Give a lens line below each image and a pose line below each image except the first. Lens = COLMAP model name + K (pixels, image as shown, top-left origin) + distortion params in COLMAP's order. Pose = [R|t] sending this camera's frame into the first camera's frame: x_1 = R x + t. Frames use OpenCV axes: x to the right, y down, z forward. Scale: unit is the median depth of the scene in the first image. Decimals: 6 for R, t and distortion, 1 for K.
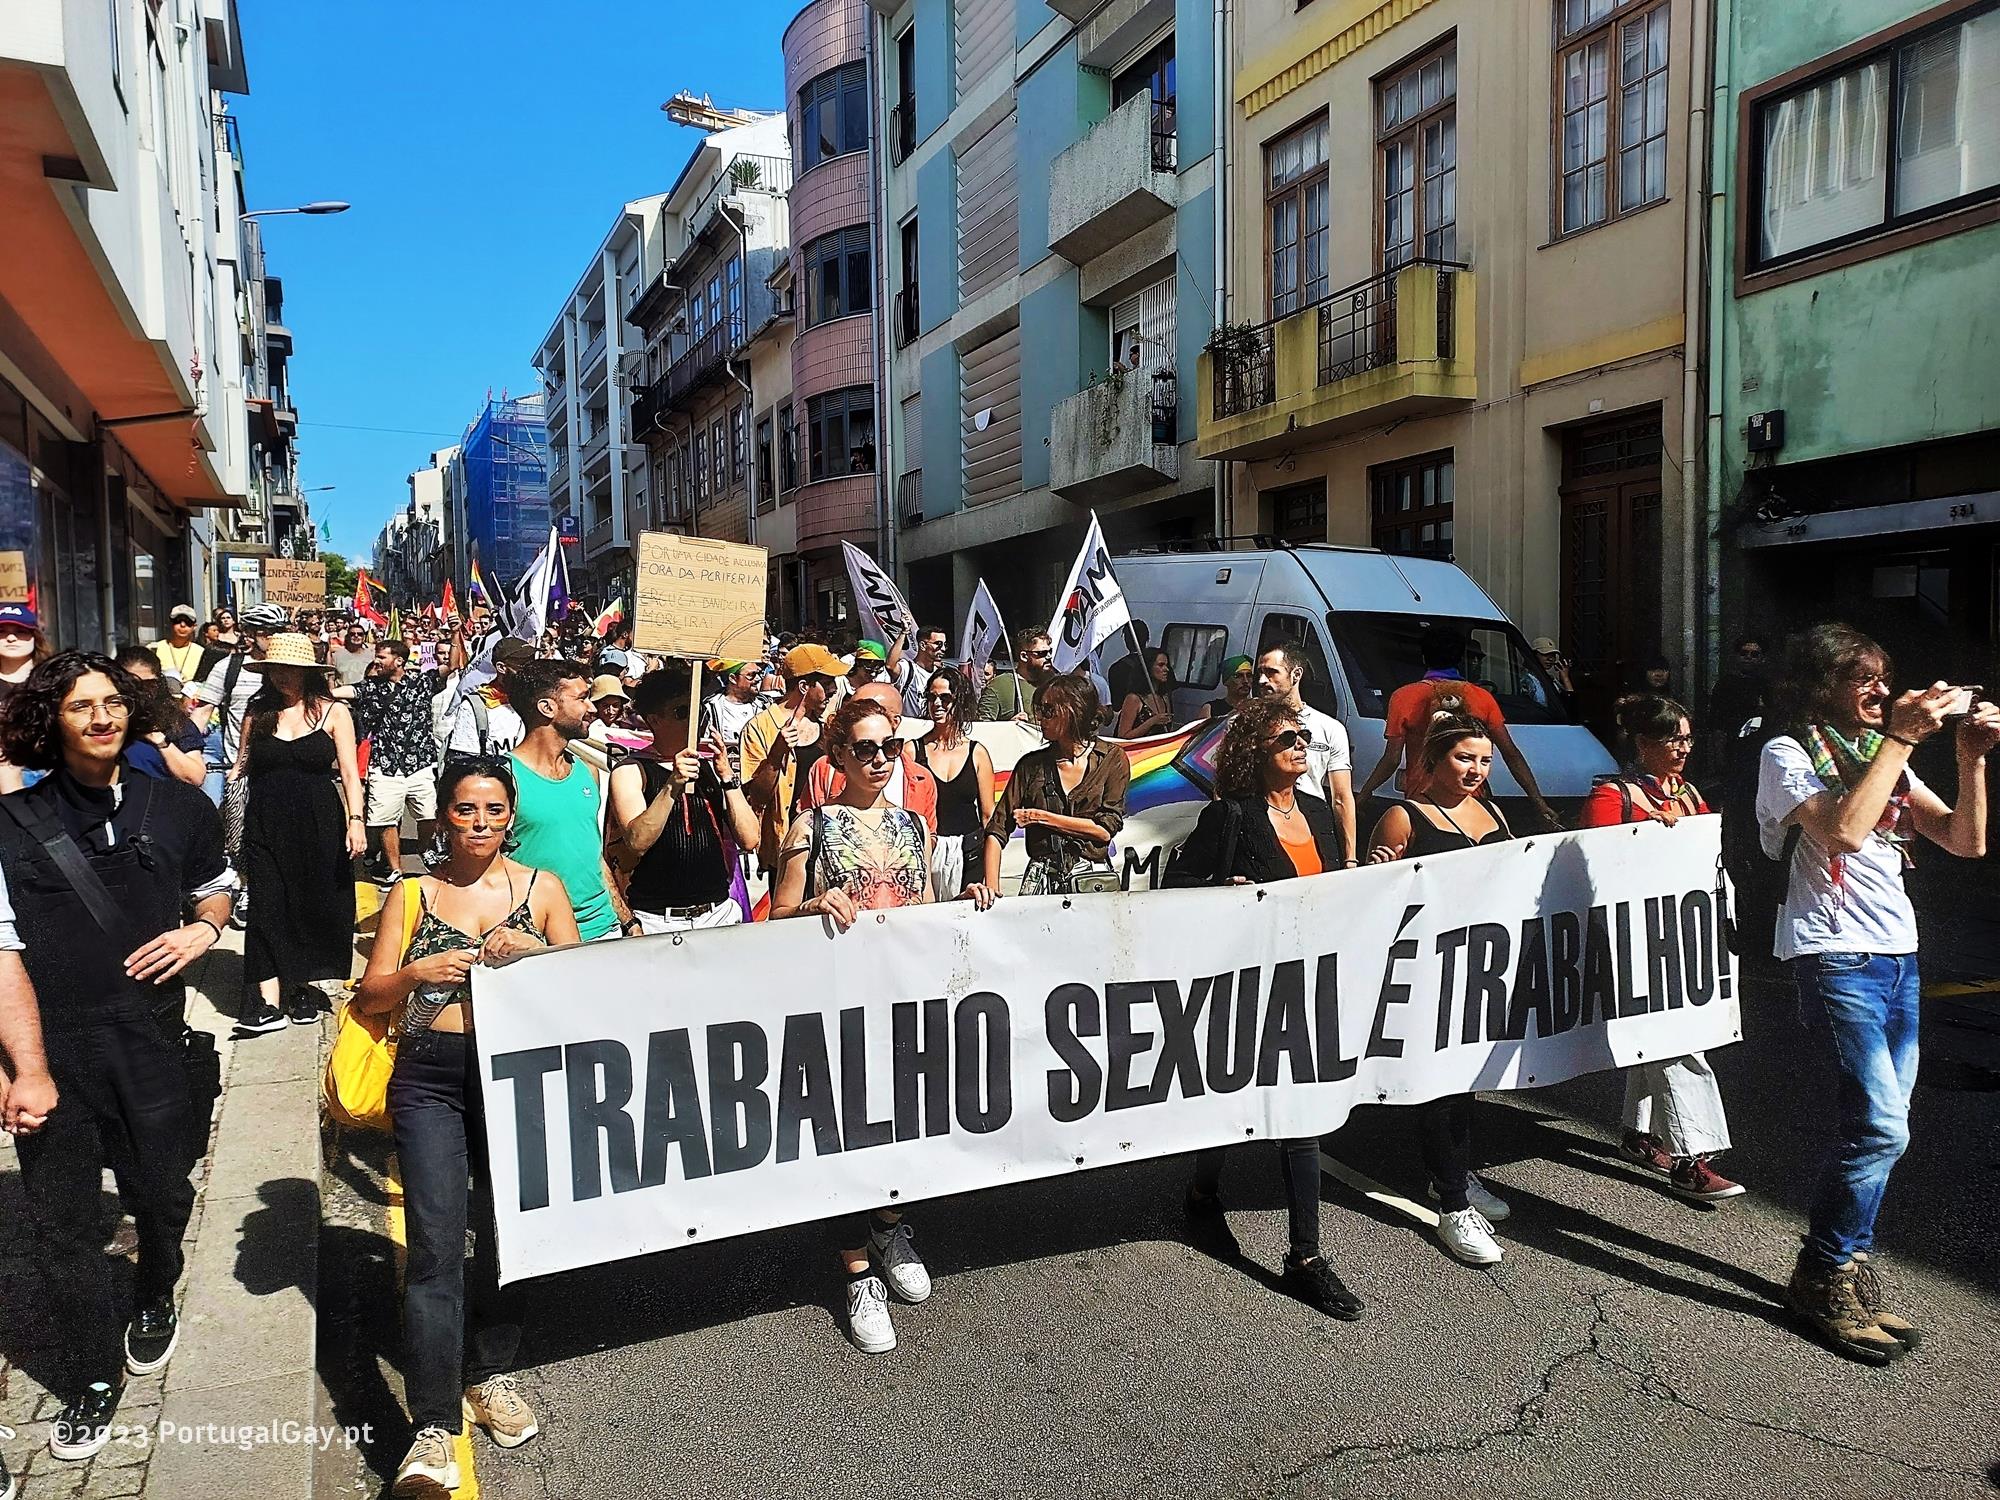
lens RADIAL K [[1461.7, 0, 1024.0], [0, 1461.7, 748.7], [0, 0, 1]] dist [0.096678, -0.101557]
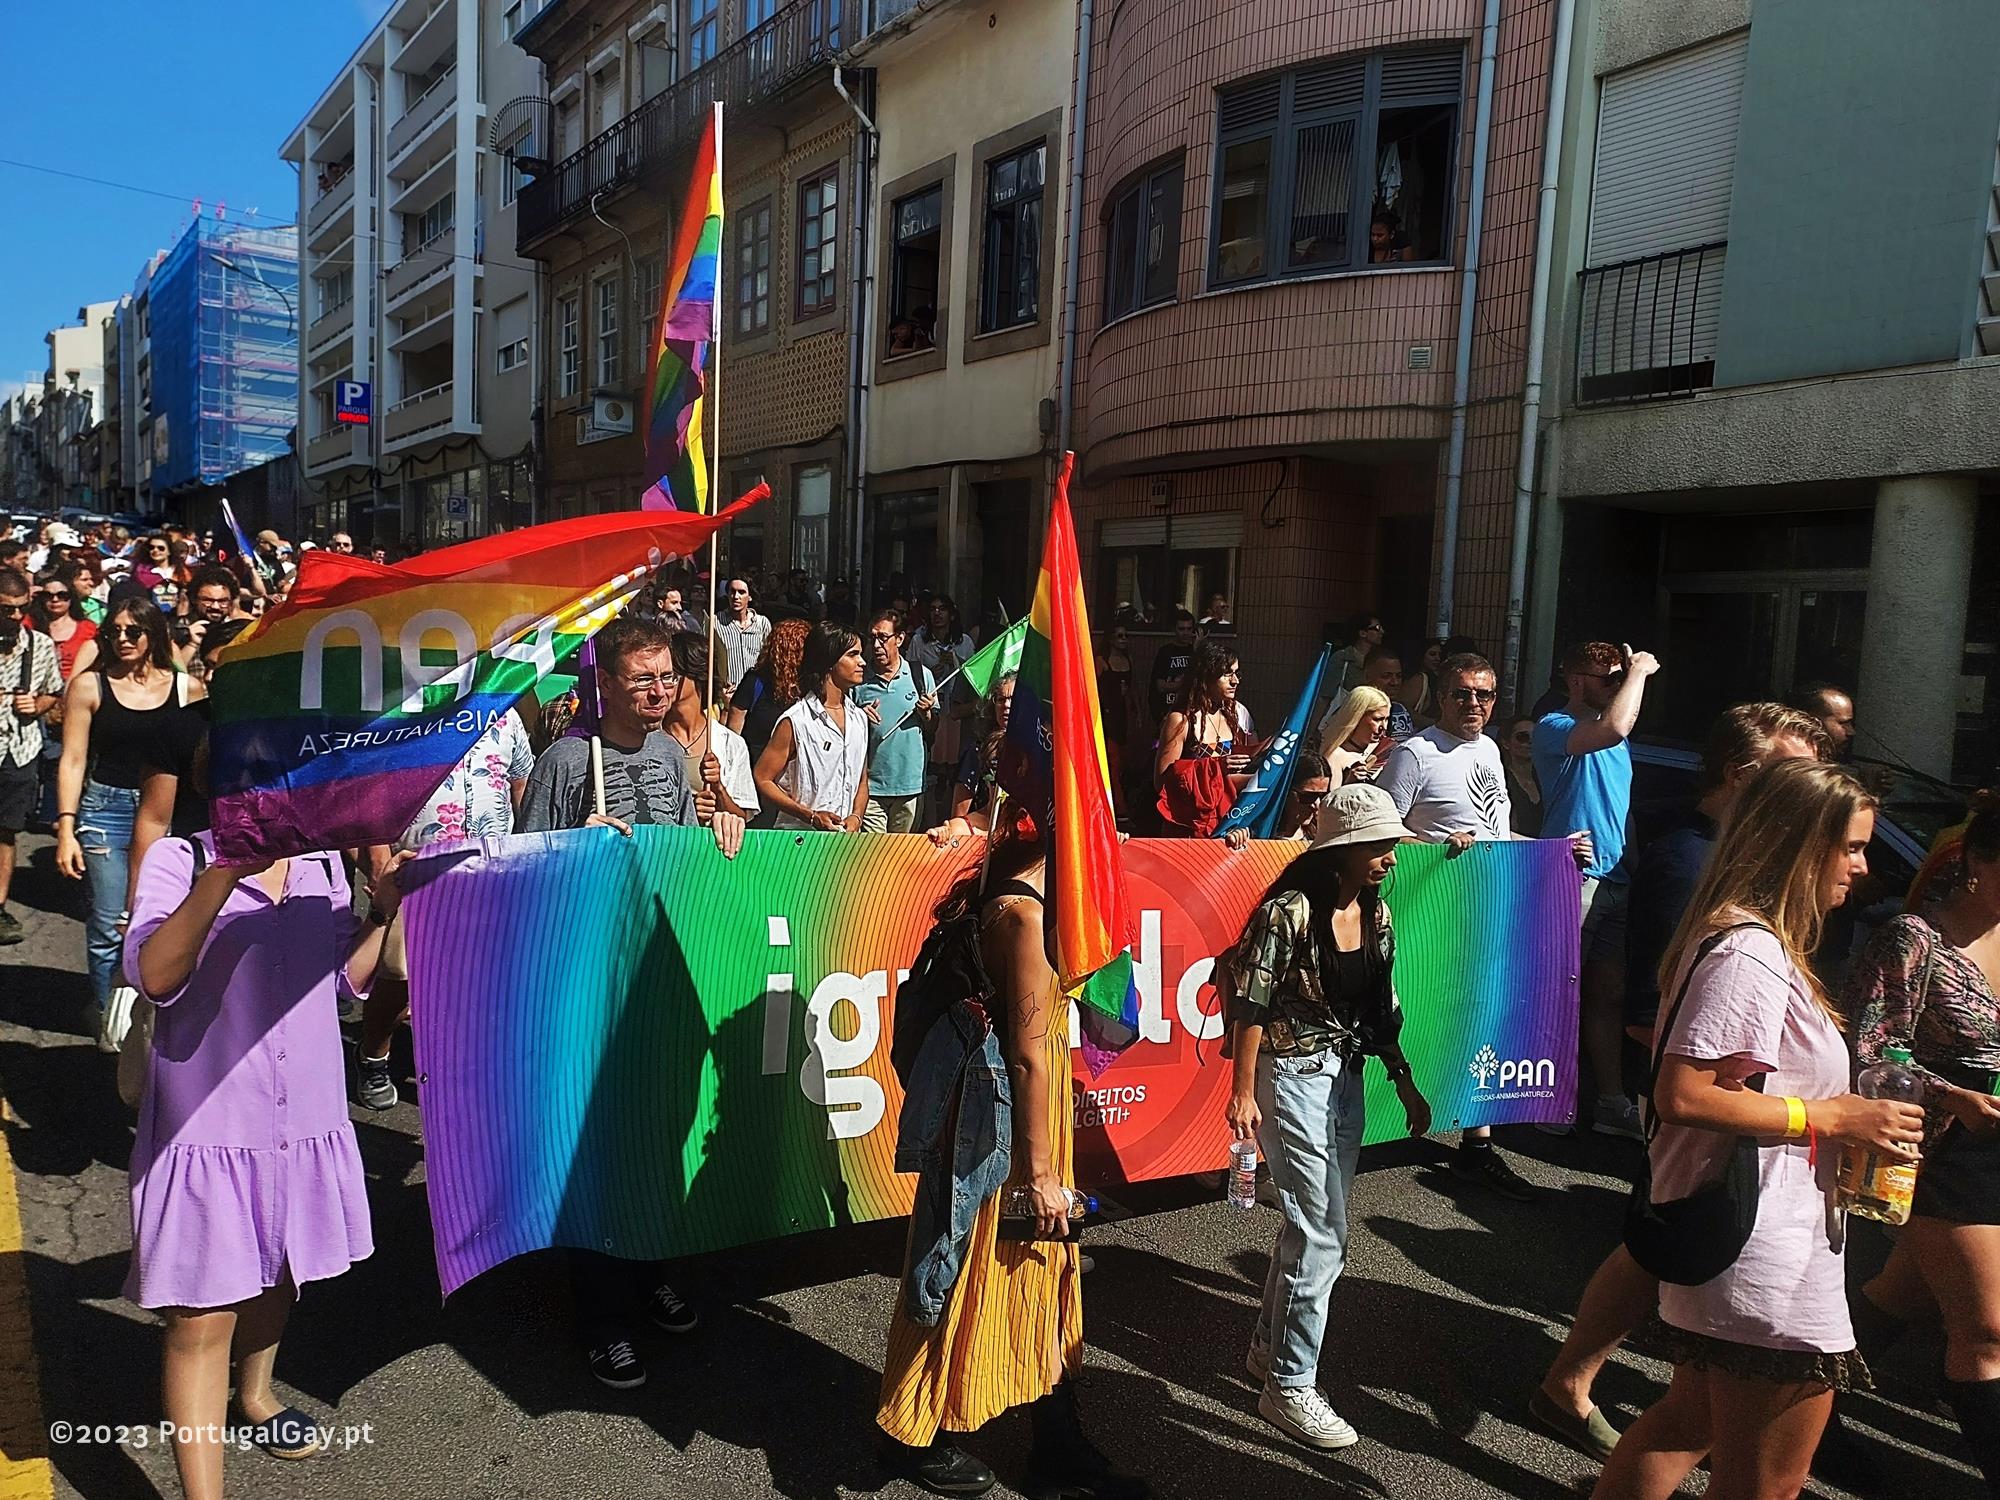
lens RADIAL K [[1461.7, 0, 1024.0], [0, 1461.7, 748.7], [0, 0, 1]] dist [0.096678, -0.101557]
pose [[0.980015, 0.041425, 0.194560, -0.383263], [-0.047832, 0.998453, 0.028345, -0.080512], [-0.193085, -0.037085, 0.980481, 0.812108]]
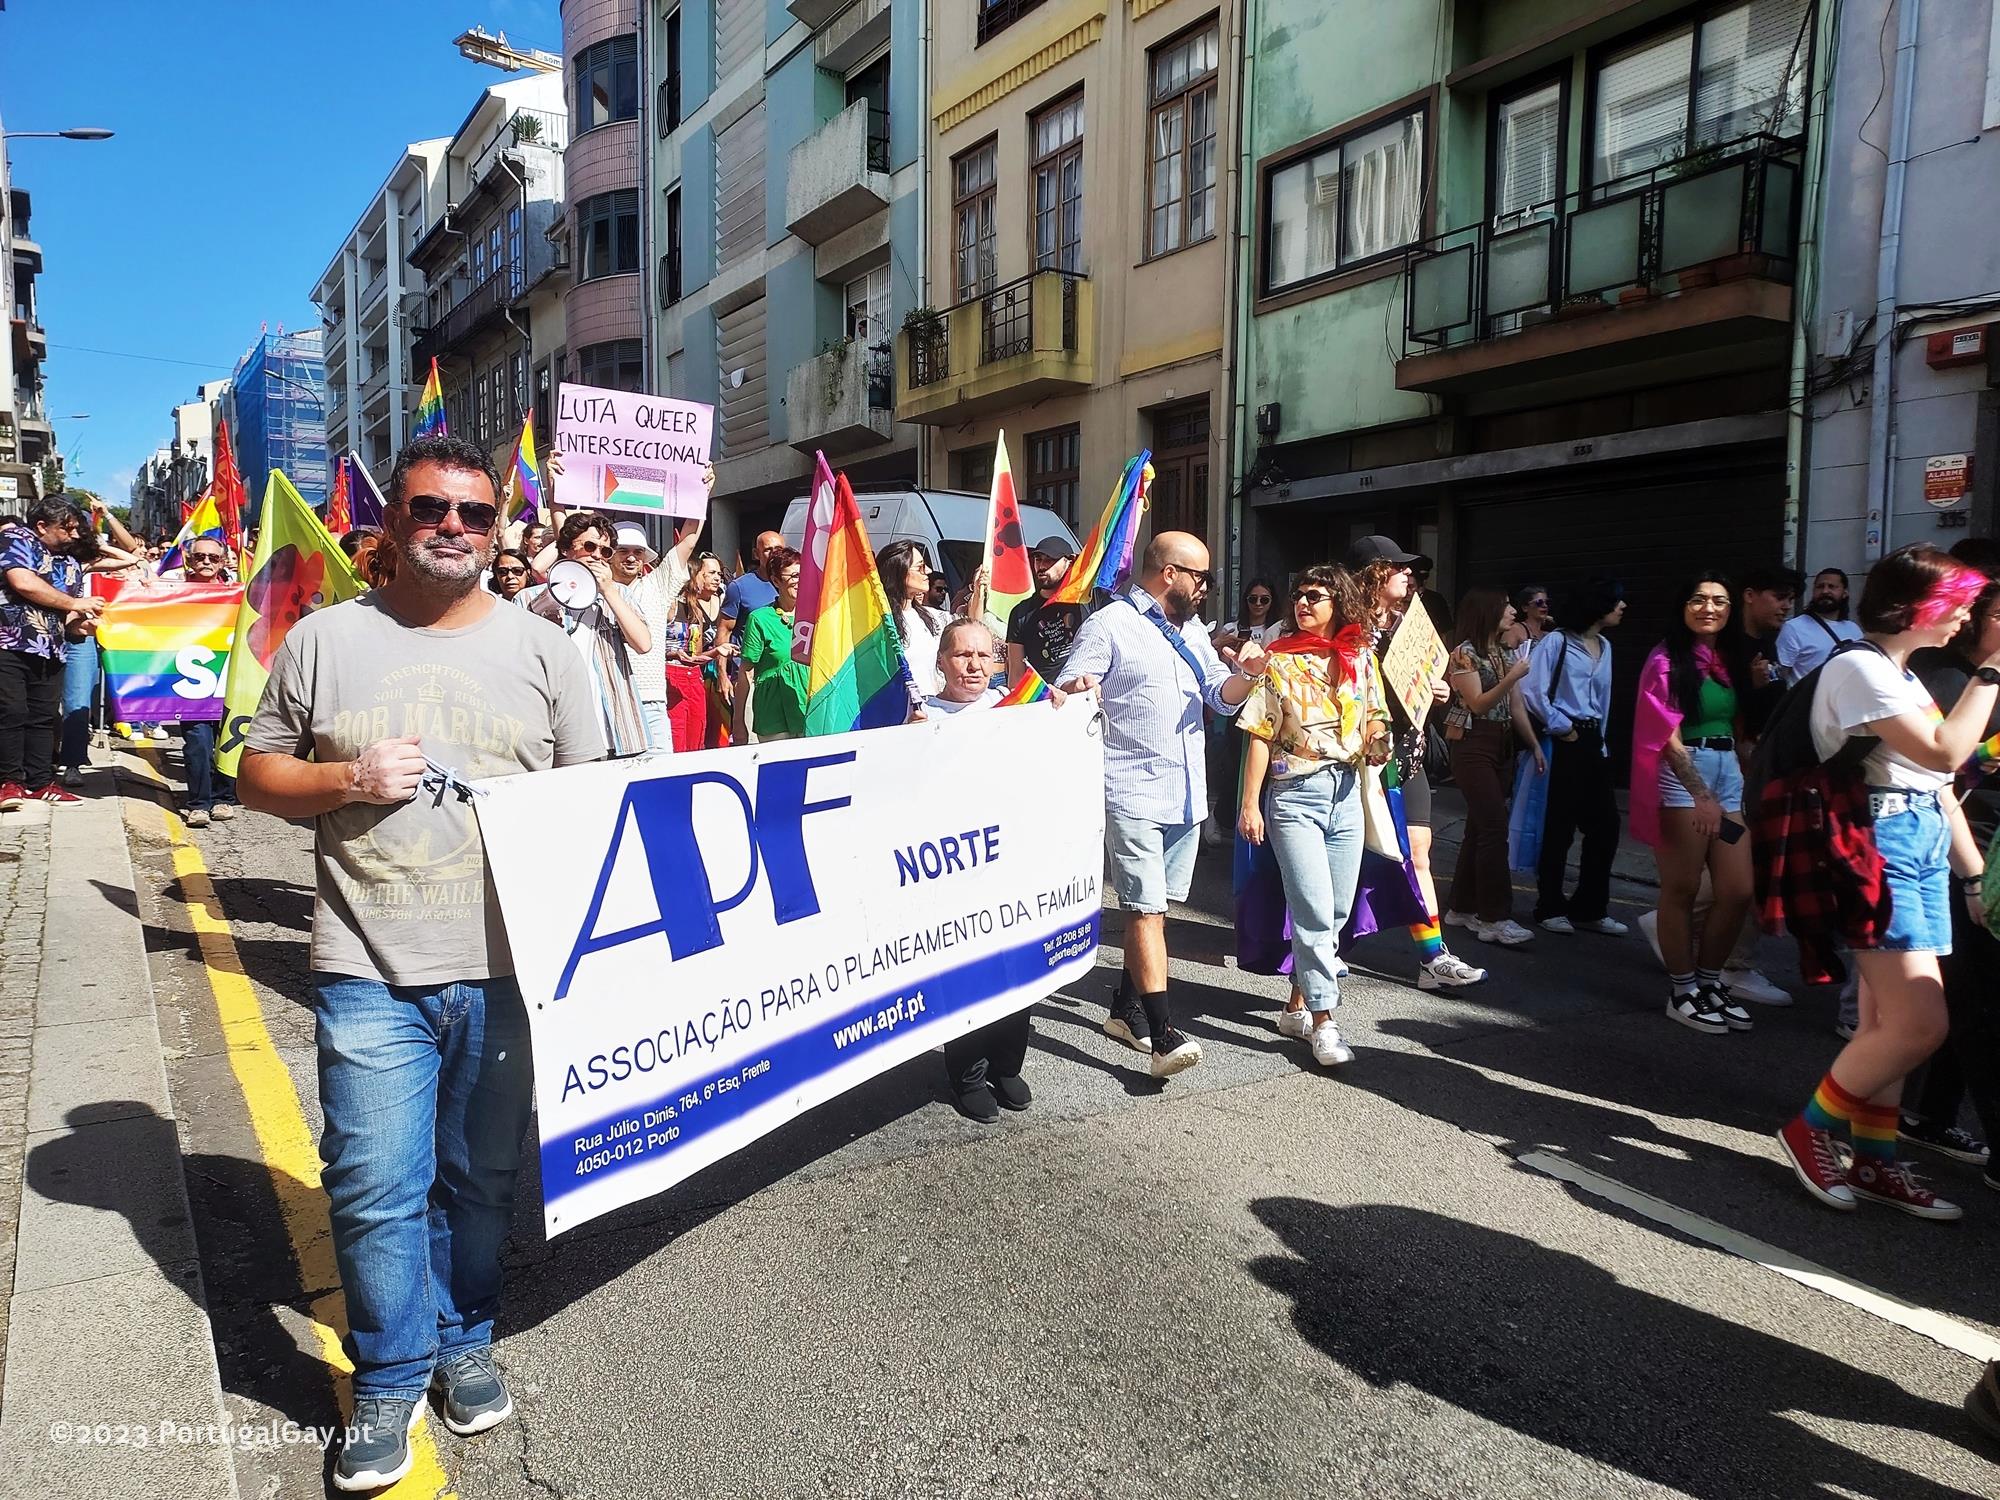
lens RADIAL K [[1488.5, 0, 1028.7], [0, 1488.5, 751.8], [0, 0, 1]] dist [0.069137, -0.044375]
pose [[0.992329, 0.018239, 0.122269, 0.064304], [-0.020579, 0.999628, 0.017902, 0.034091], [-0.121897, -0.020281, 0.992335, -0.160594]]
